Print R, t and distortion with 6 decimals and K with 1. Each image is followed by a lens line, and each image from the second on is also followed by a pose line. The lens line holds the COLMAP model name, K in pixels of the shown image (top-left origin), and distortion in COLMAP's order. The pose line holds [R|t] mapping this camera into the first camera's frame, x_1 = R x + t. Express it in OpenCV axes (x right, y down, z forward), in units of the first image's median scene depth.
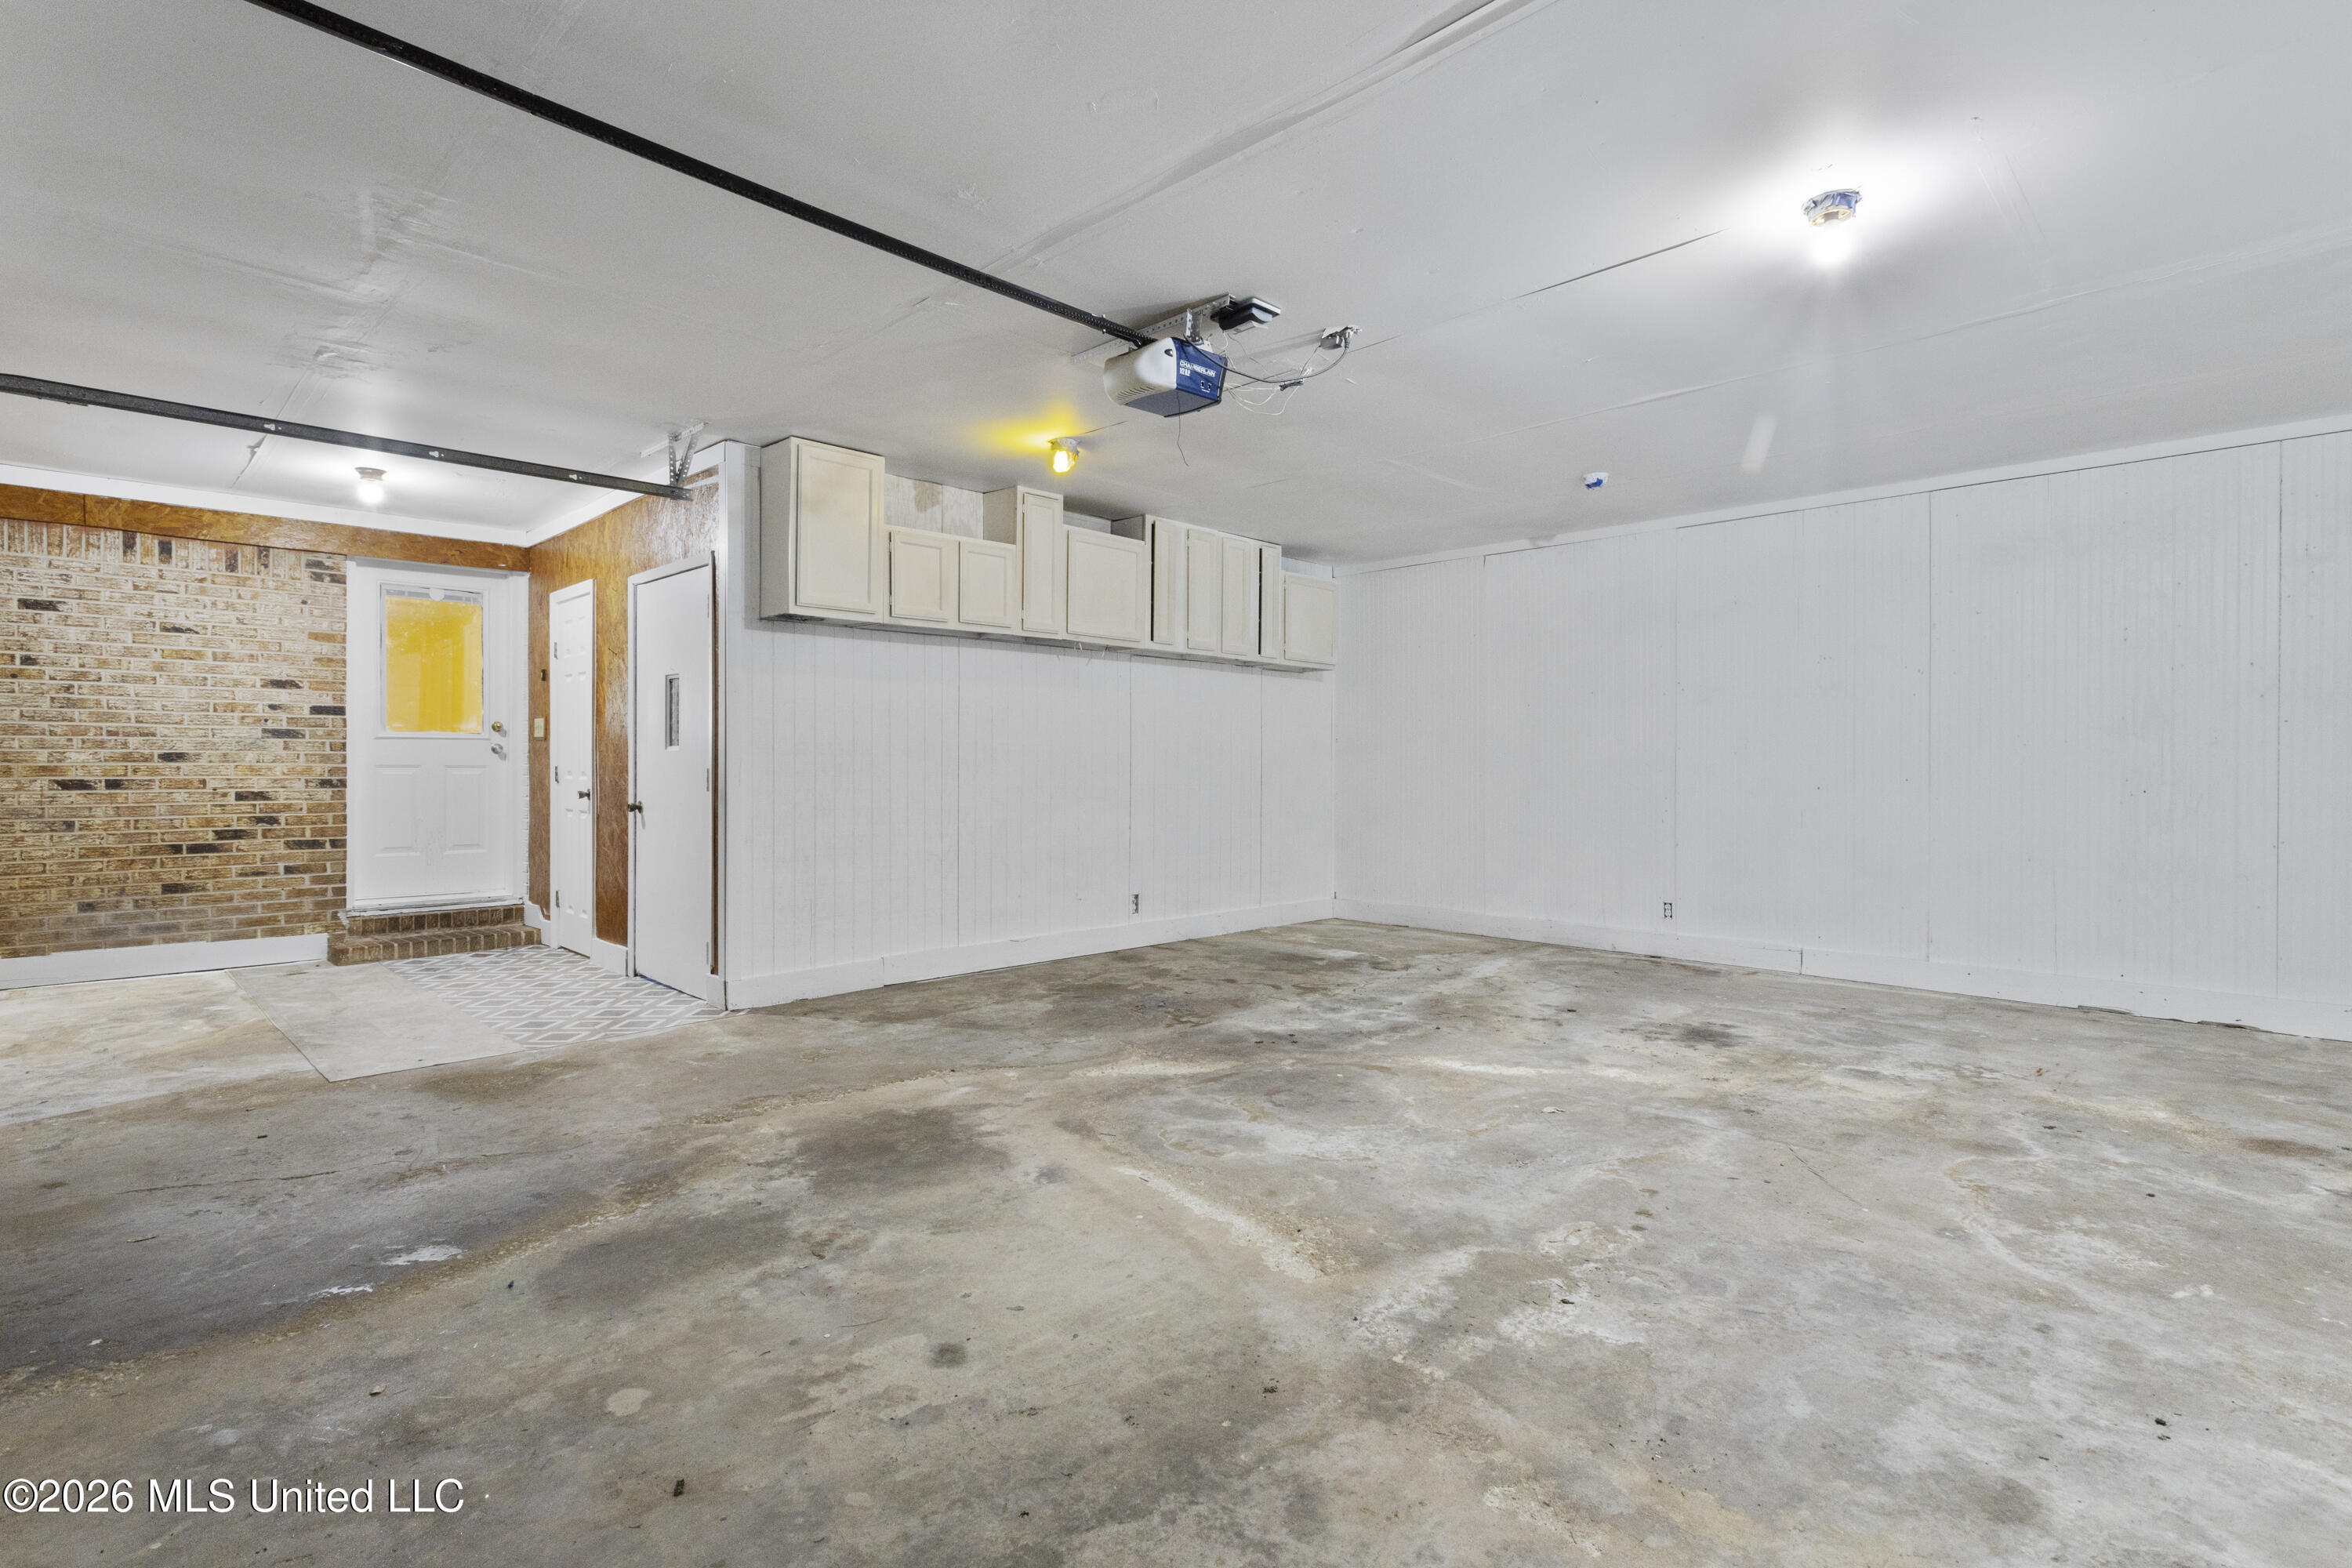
lens RADIAL K [[1101.8, 0, 1167.6], [0, 1101.8, 767.7], [0, 0, 1]] dist [0.001174, 0.000116]
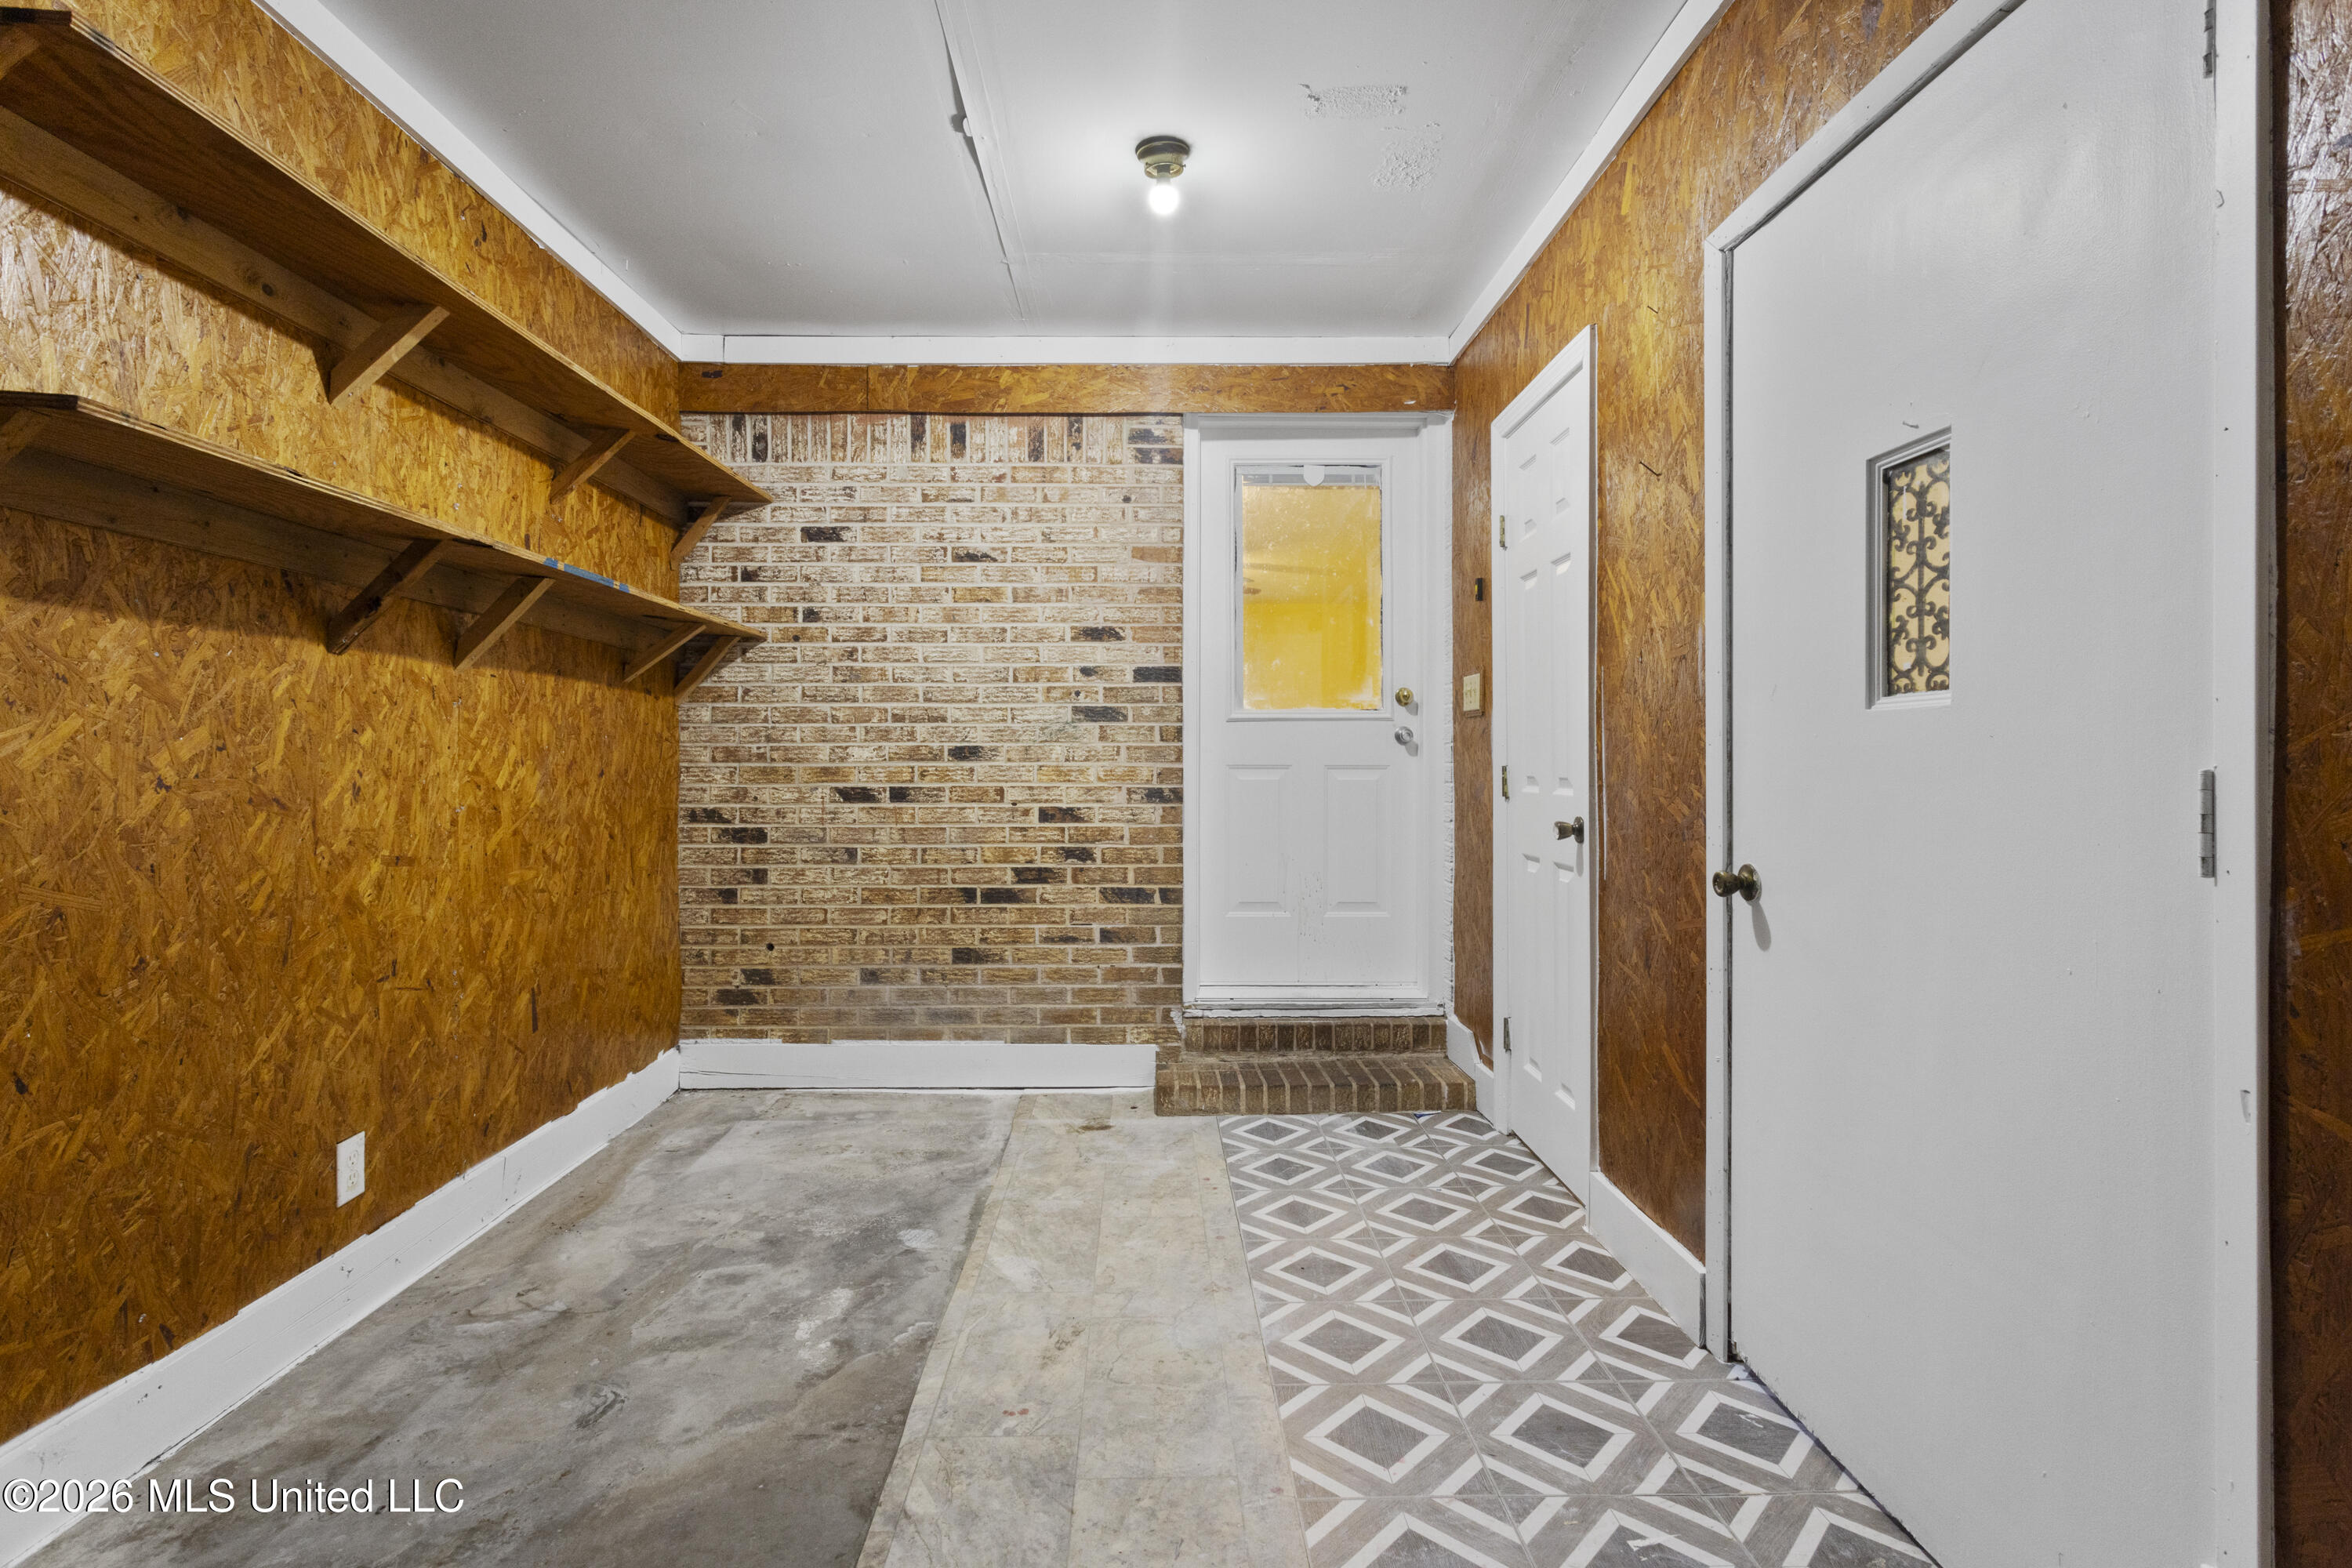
lens RADIAL K [[1101.8, 0, 1167.6], [0, 1101.8, 767.7], [0, 0, 1]] dist [0.001174, 0.000116]
pose [[0.715532, -0.001613, -0.698578, -0.353995], [0.001123, 0.999999, -0.001159, -0.000224], [0.698579, 0.000045, 0.715533, 0.602628]]
